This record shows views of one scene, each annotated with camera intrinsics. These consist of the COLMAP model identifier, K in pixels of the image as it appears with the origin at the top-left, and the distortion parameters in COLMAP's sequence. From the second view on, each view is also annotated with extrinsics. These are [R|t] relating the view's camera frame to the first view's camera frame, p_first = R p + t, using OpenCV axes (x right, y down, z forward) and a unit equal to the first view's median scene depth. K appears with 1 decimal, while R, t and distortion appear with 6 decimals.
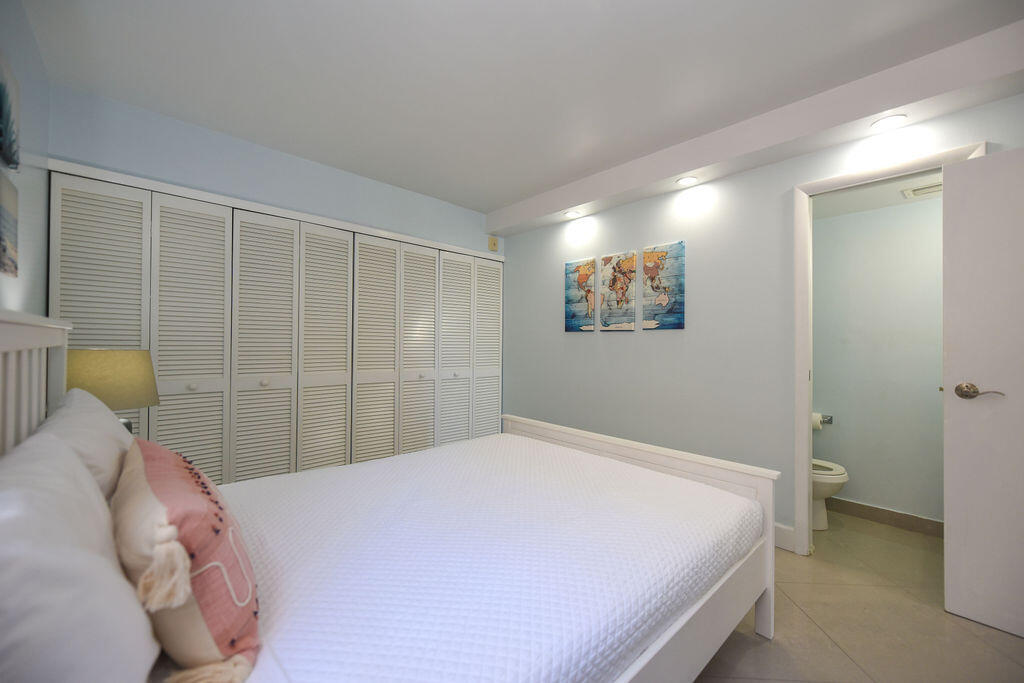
lens RADIAL K [[405.6, 0, 512.3], [0, 405.6, 341.9], [0, 0, 1]] dist [0.003204, 0.000078]
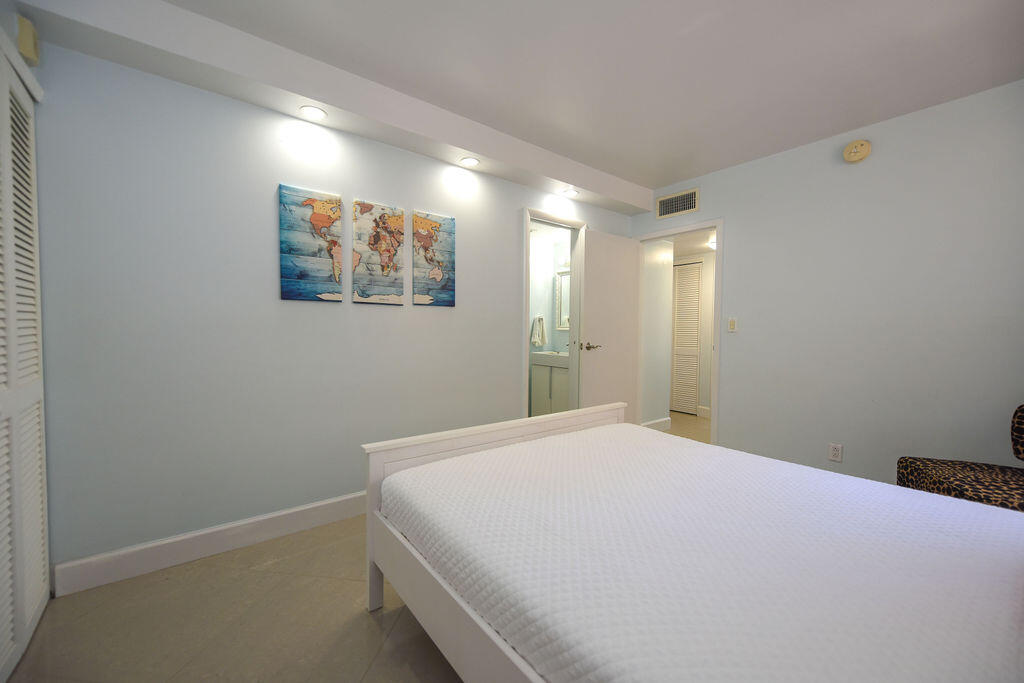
lens RADIAL K [[405.6, 0, 510.4], [0, 405.6, 342.6], [0, 0, 1]] dist [0.003204, 0.000078]
pose [[0.068839, -0.050190, 0.996364, -0.515699], [-0.016222, 0.998545, 0.051421, 0.002561], [-0.997496, -0.019703, 0.067925, 0.706196]]
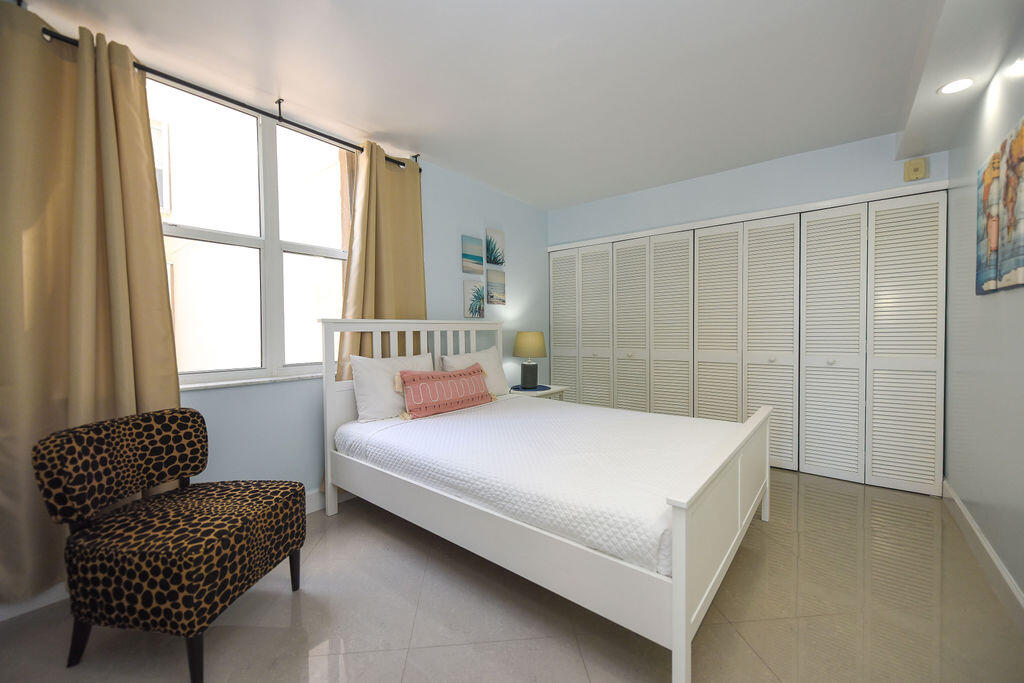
lens RADIAL K [[405.6, 0, 511.3], [0, 405.6, 341.5], [0, 0, 1]] dist [0.003204, 0.000078]
pose [[0.124464, 0.011874, -0.992153, 0.686874], [0.019360, 0.999709, 0.014393, 0.019912], [0.992035, -0.021000, 0.124198, 0.338495]]
